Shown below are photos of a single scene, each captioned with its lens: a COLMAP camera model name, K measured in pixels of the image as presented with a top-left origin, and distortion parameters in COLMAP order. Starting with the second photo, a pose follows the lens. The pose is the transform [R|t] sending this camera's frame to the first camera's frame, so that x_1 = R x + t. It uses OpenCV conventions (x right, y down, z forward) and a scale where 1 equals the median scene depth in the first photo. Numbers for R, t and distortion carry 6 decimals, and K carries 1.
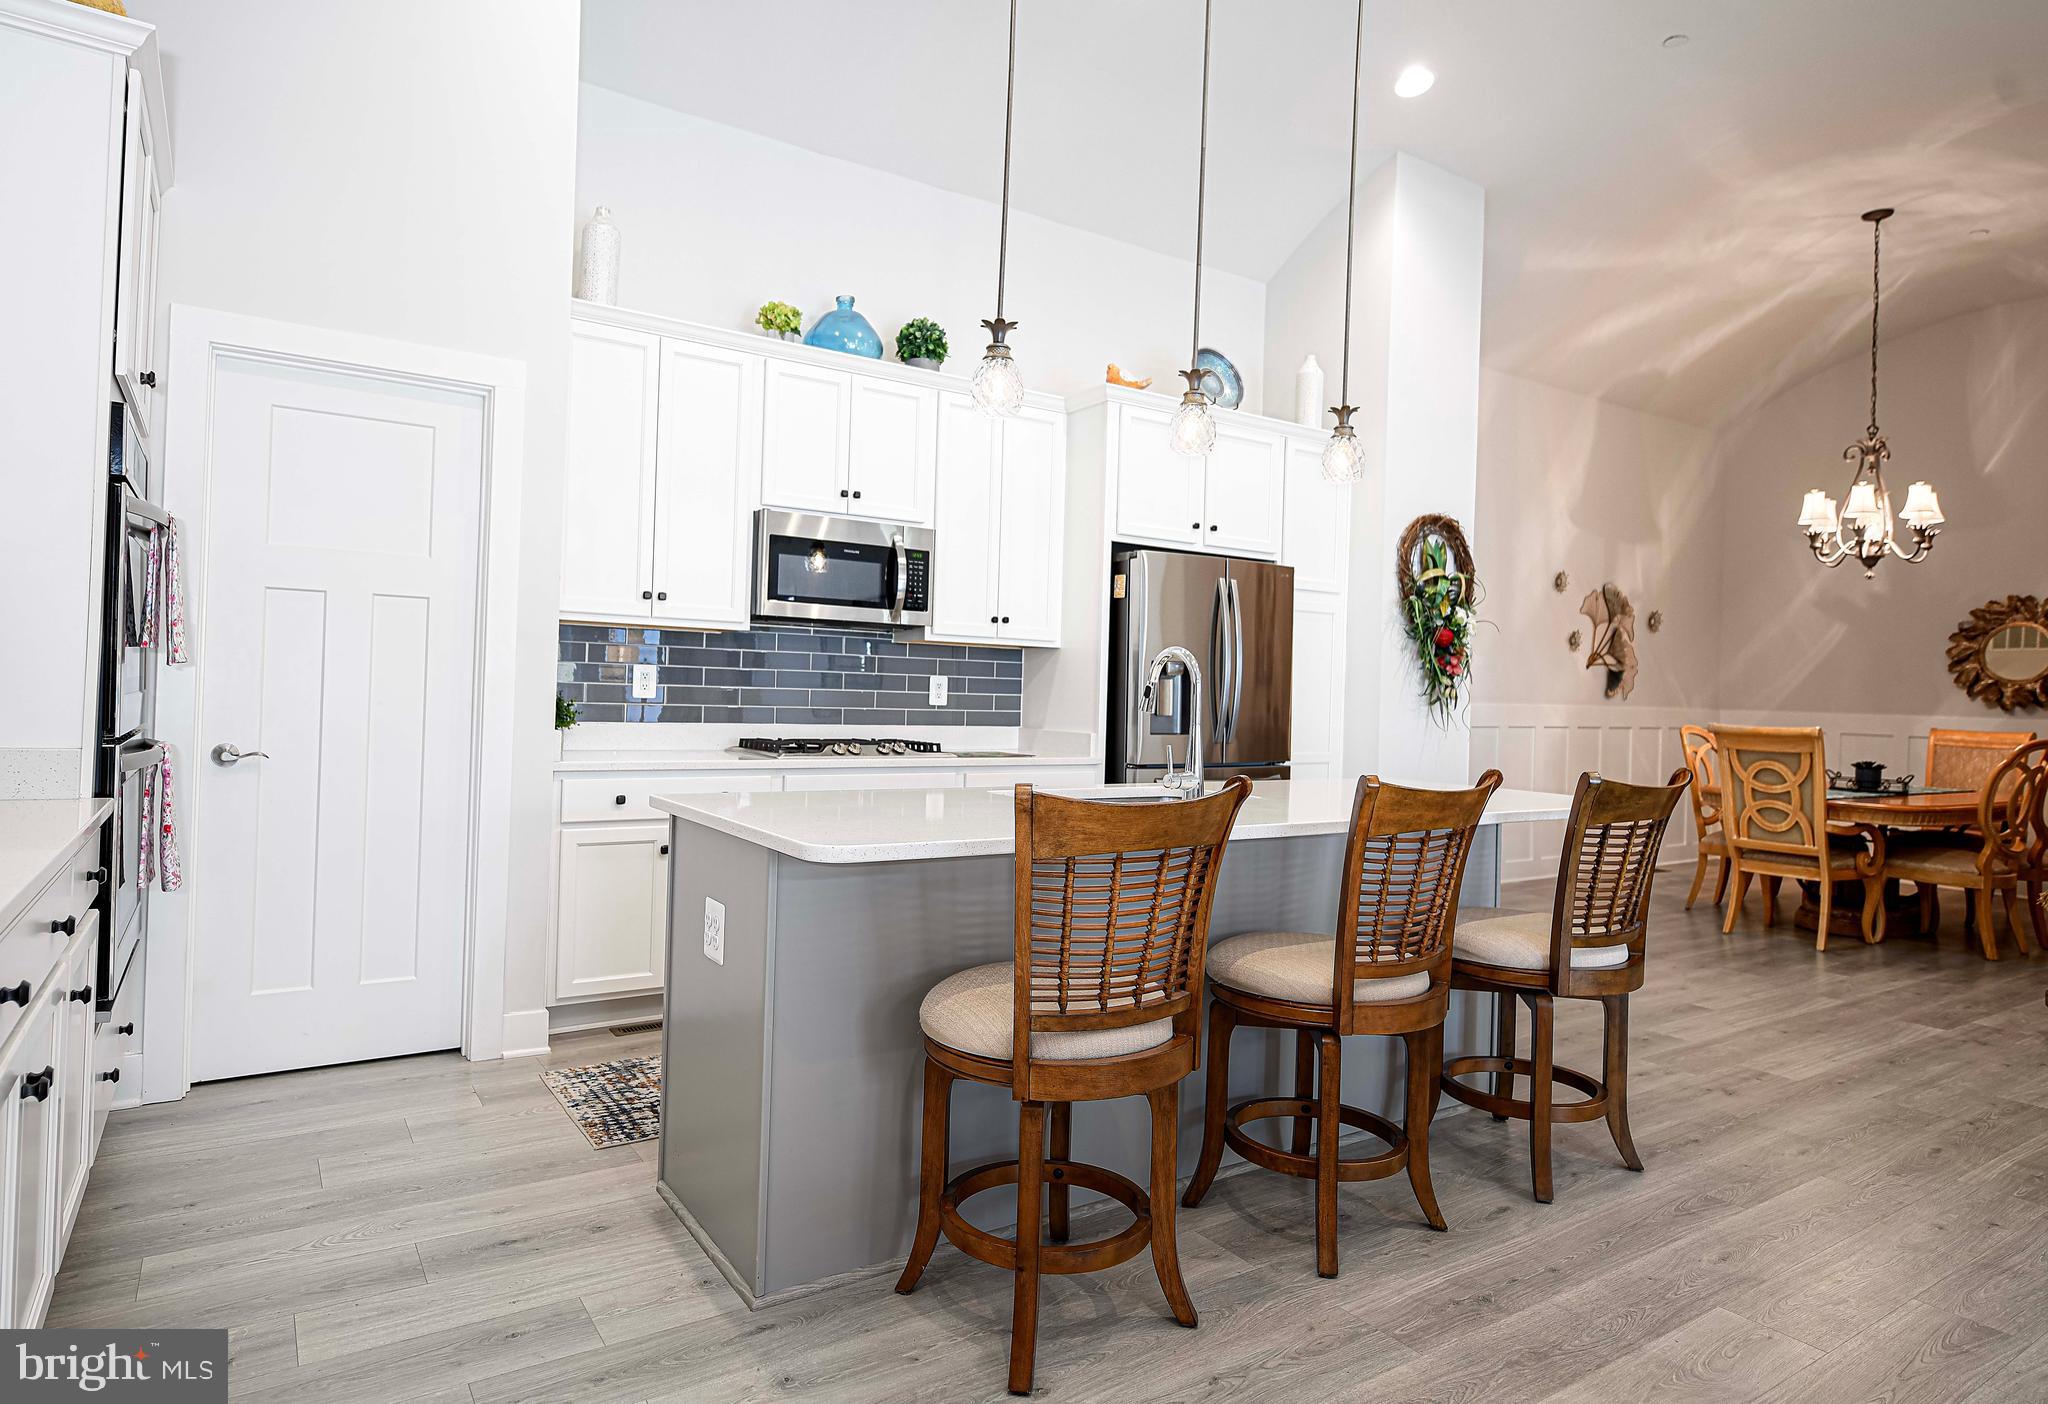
lens RADIAL K [[1165.4, 0, 993.8], [0, 1165.4, 692.4], [0, 0, 1]] dist [-0.004003, -0.000434]
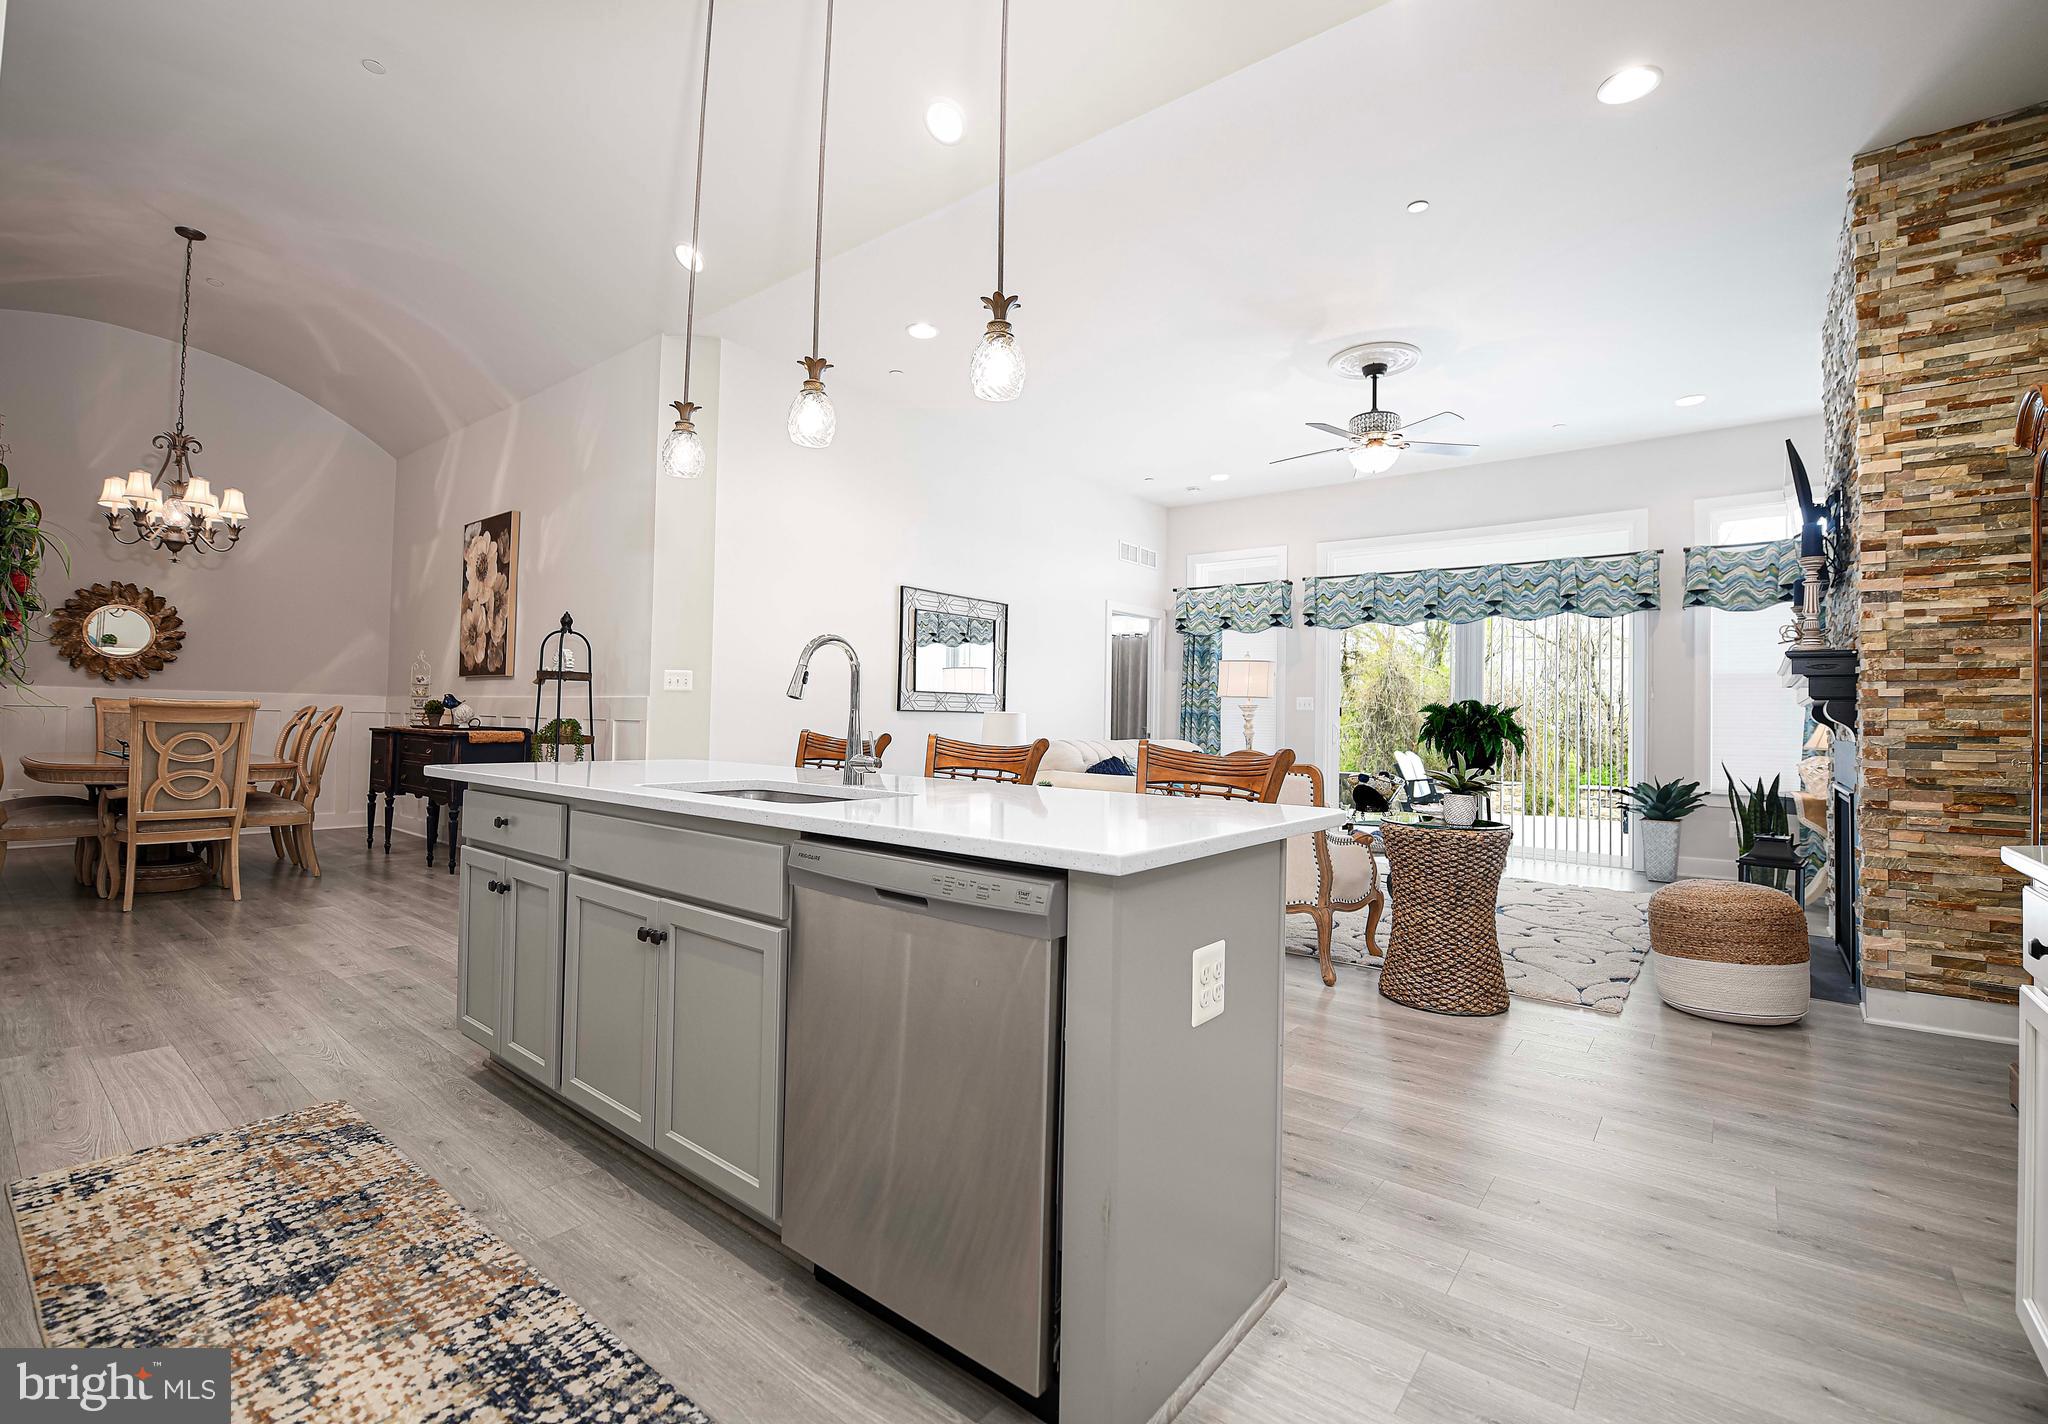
lens RADIAL K [[914.1, 0, 1025.7], [0, 914.1, 712.5], [0, 0, 1]] dist [-0.015377, -0.001904]
pose [[-0.324254, -0.028127, 0.945552, -0.390597], [-0.027717, 0.999411, 0.020224, 0.005690], [-0.945564, -0.019651, -0.324842, 0.661030]]
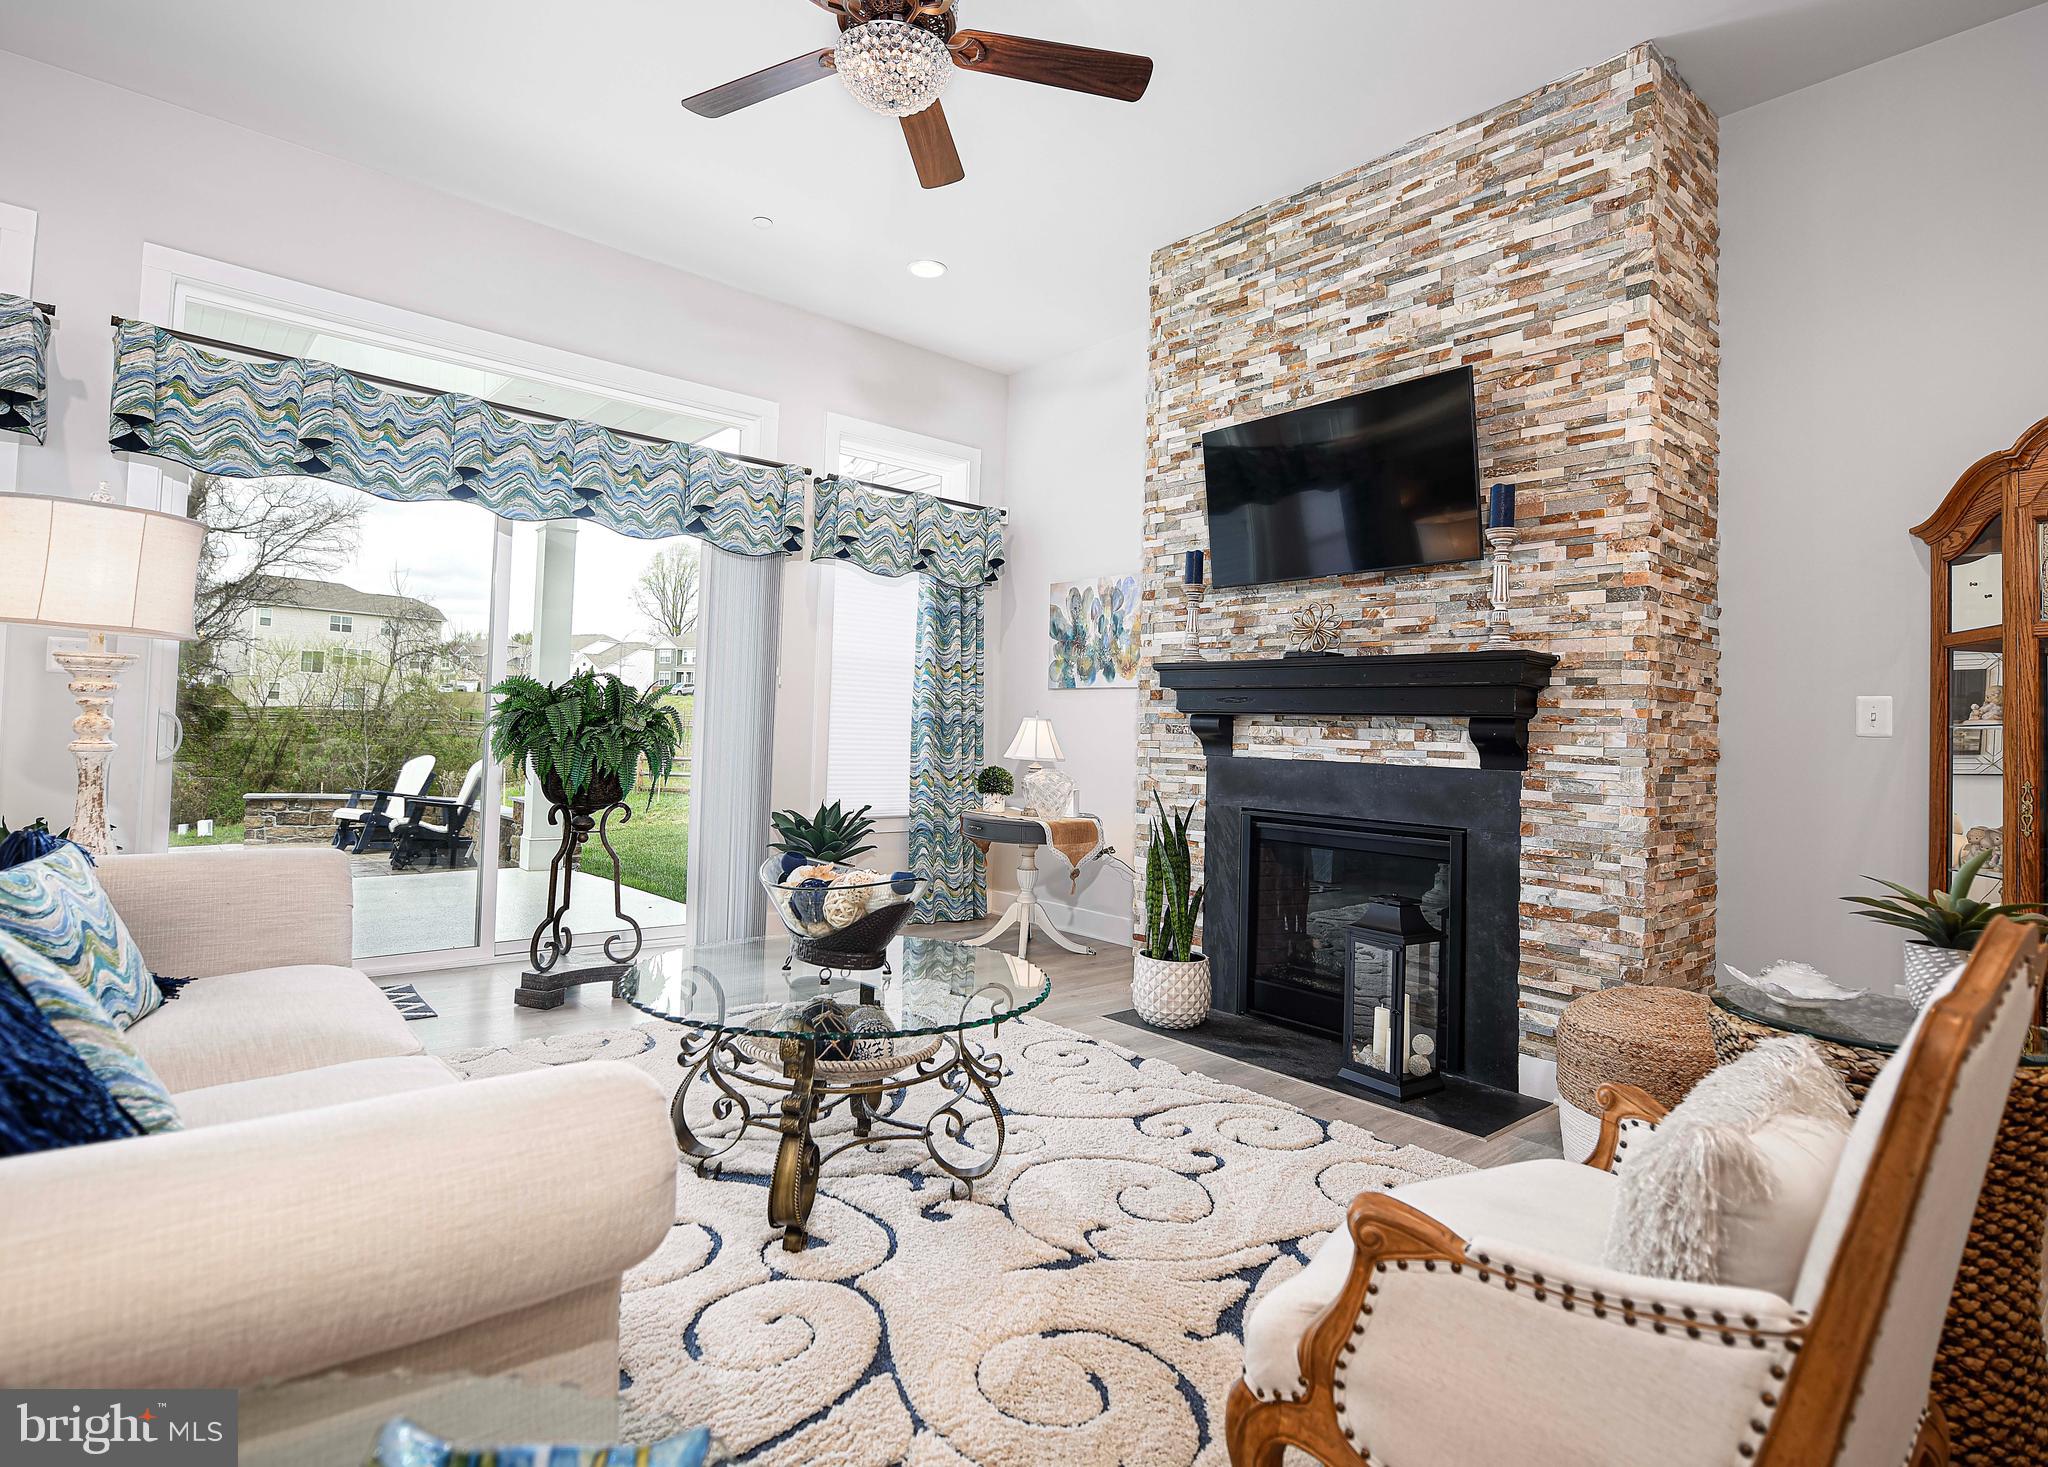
lens RADIAL K [[1027.8, 0, 996.6], [0, 1027.8, 698.1], [0, 0, 1]] dist [-0.013433, -0.002509]
pose [[-0.989458, -0.067847, -0.127943, 0.542857], [-0.063875, 0.997348, -0.034895, 0.025662], [0.129971, -0.026355, -0.991167, 0.393349]]
